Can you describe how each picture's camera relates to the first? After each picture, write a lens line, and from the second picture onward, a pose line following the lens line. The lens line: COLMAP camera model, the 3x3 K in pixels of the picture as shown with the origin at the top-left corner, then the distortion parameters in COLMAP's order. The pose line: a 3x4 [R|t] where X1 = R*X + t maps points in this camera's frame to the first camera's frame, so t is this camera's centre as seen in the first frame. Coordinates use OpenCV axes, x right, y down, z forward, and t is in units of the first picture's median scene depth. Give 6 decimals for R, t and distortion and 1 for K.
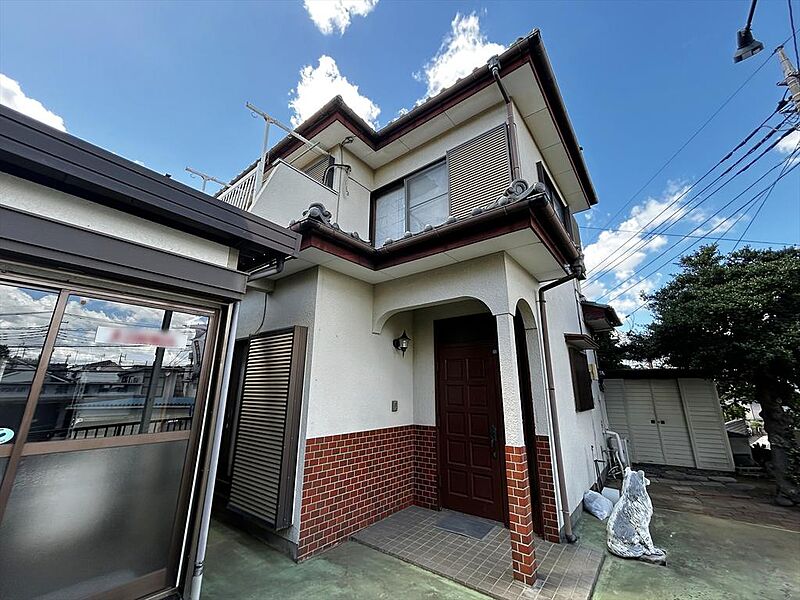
lens RADIAL K [[323.8, 0, 402.3], [0, 323.8, 300.3], [0, 0, 1]] dist [-0.000991, 0.001290]
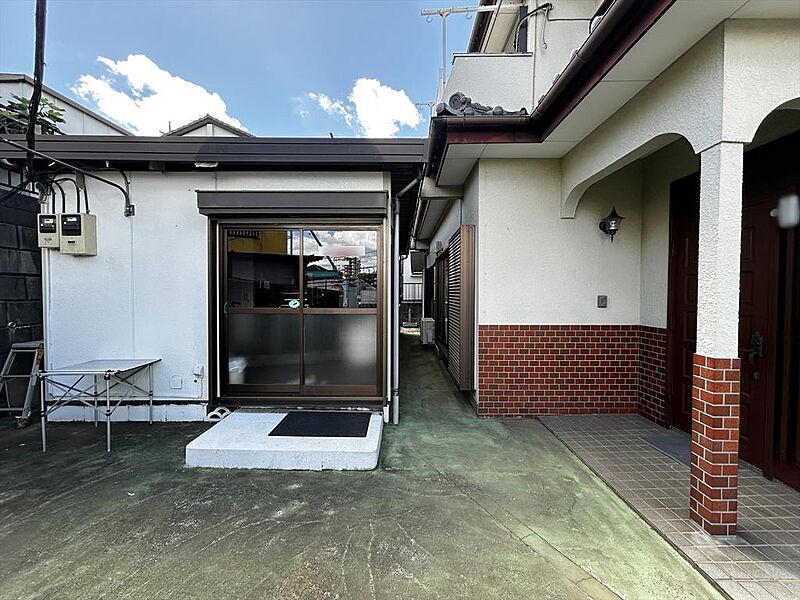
lens RADIAL K [[323.8, 0, 402.6], [0, 323.8, 299.7], [0, 0, 1]] dist [-0.000991, 0.001290]
pose [[0.616959, 0.015393, -0.786844, 0.352331], [0.210278, 0.960235, 0.183663, 0.067056], [0.758383, -0.278769, 0.589189, 0.131734]]
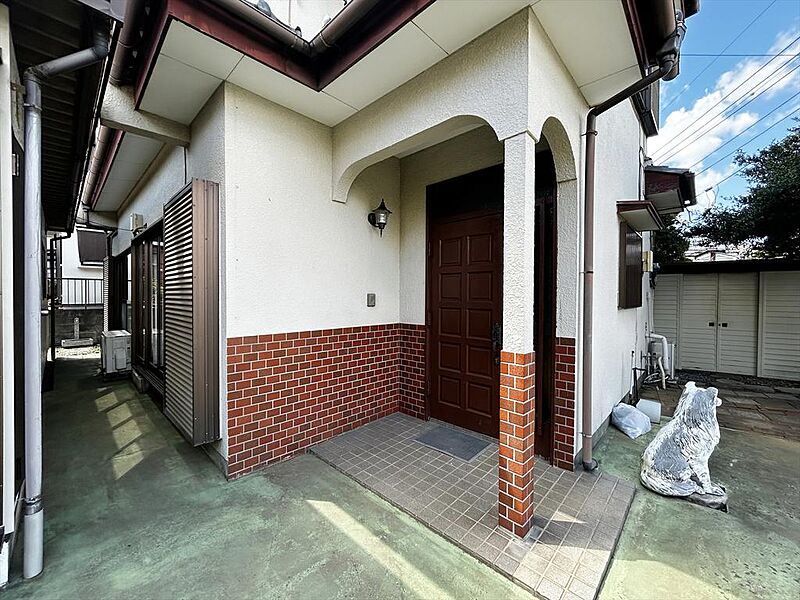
lens RADIAL K [[323.8, 0, 401.3], [0, 323.8, 299.1], [0, 0, 1]] dist [-0.000991, 0.001290]
pose [[0.995226, 0.000906, -0.097592, 0.137285], [0.026147, 0.960927, 0.275565, 0.126858], [0.094029, -0.276801, 0.956316, 0.299849]]
